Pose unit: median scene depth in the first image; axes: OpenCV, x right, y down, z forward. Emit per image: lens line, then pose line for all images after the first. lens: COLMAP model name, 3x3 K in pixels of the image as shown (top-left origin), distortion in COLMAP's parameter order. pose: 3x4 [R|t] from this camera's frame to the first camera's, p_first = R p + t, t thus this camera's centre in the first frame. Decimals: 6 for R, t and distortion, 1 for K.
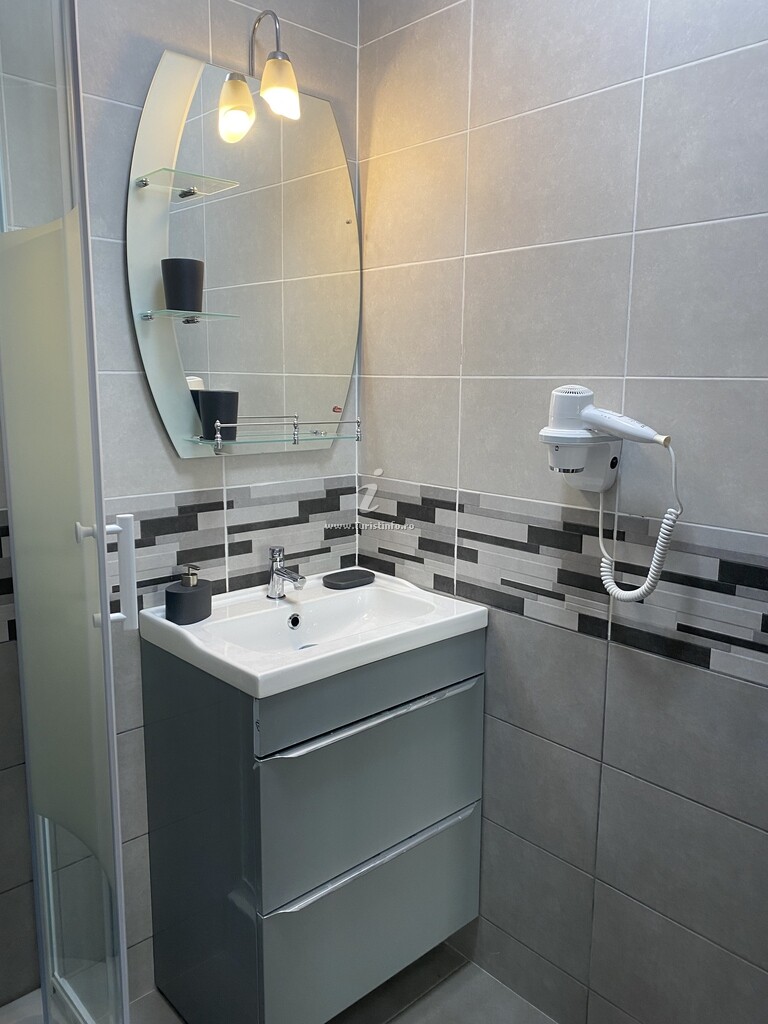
lens RADIAL K [[786.9, 0, 384.0], [0, 786.9, 512.0], [0, 0, 1]] dist [0.092740, -0.139230]
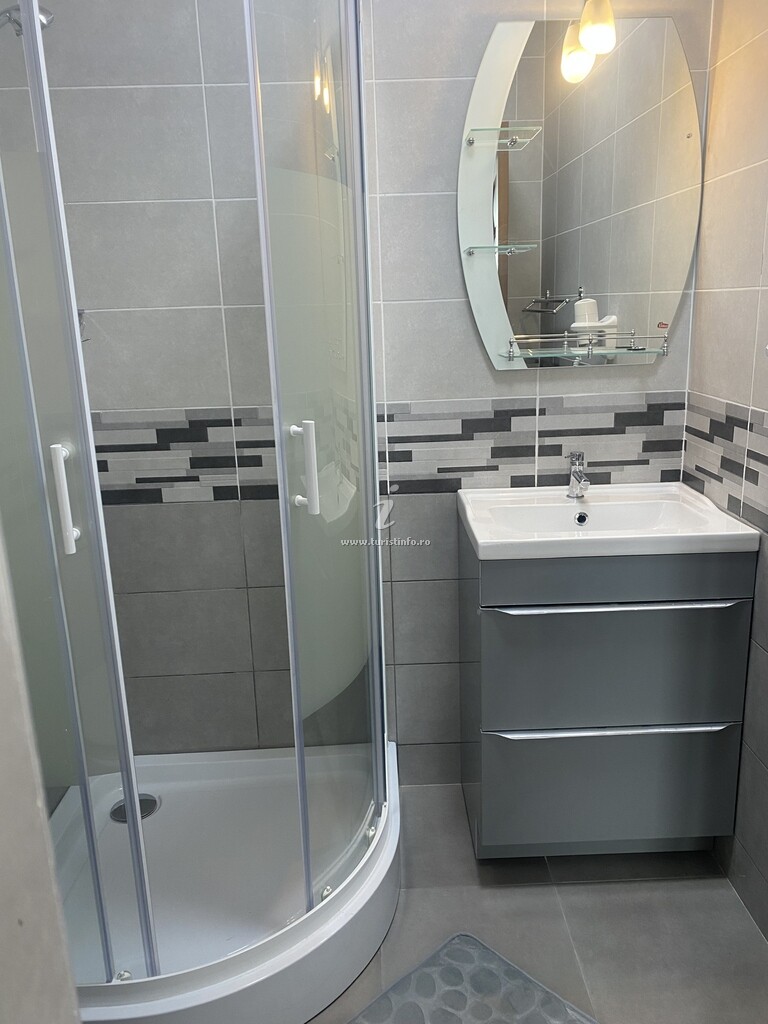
lens RADIAL K [[786.9, 0, 384.0], [0, 786.9, 512.0], [0, 0, 1]] dist [0.092740, -0.139230]
pose [[0.744853, 0.136859, -0.653042, 0.407291], [-0.074699, 0.989689, 0.122209, 0.011747], [0.663034, -0.042246, 0.747396, -0.029984]]
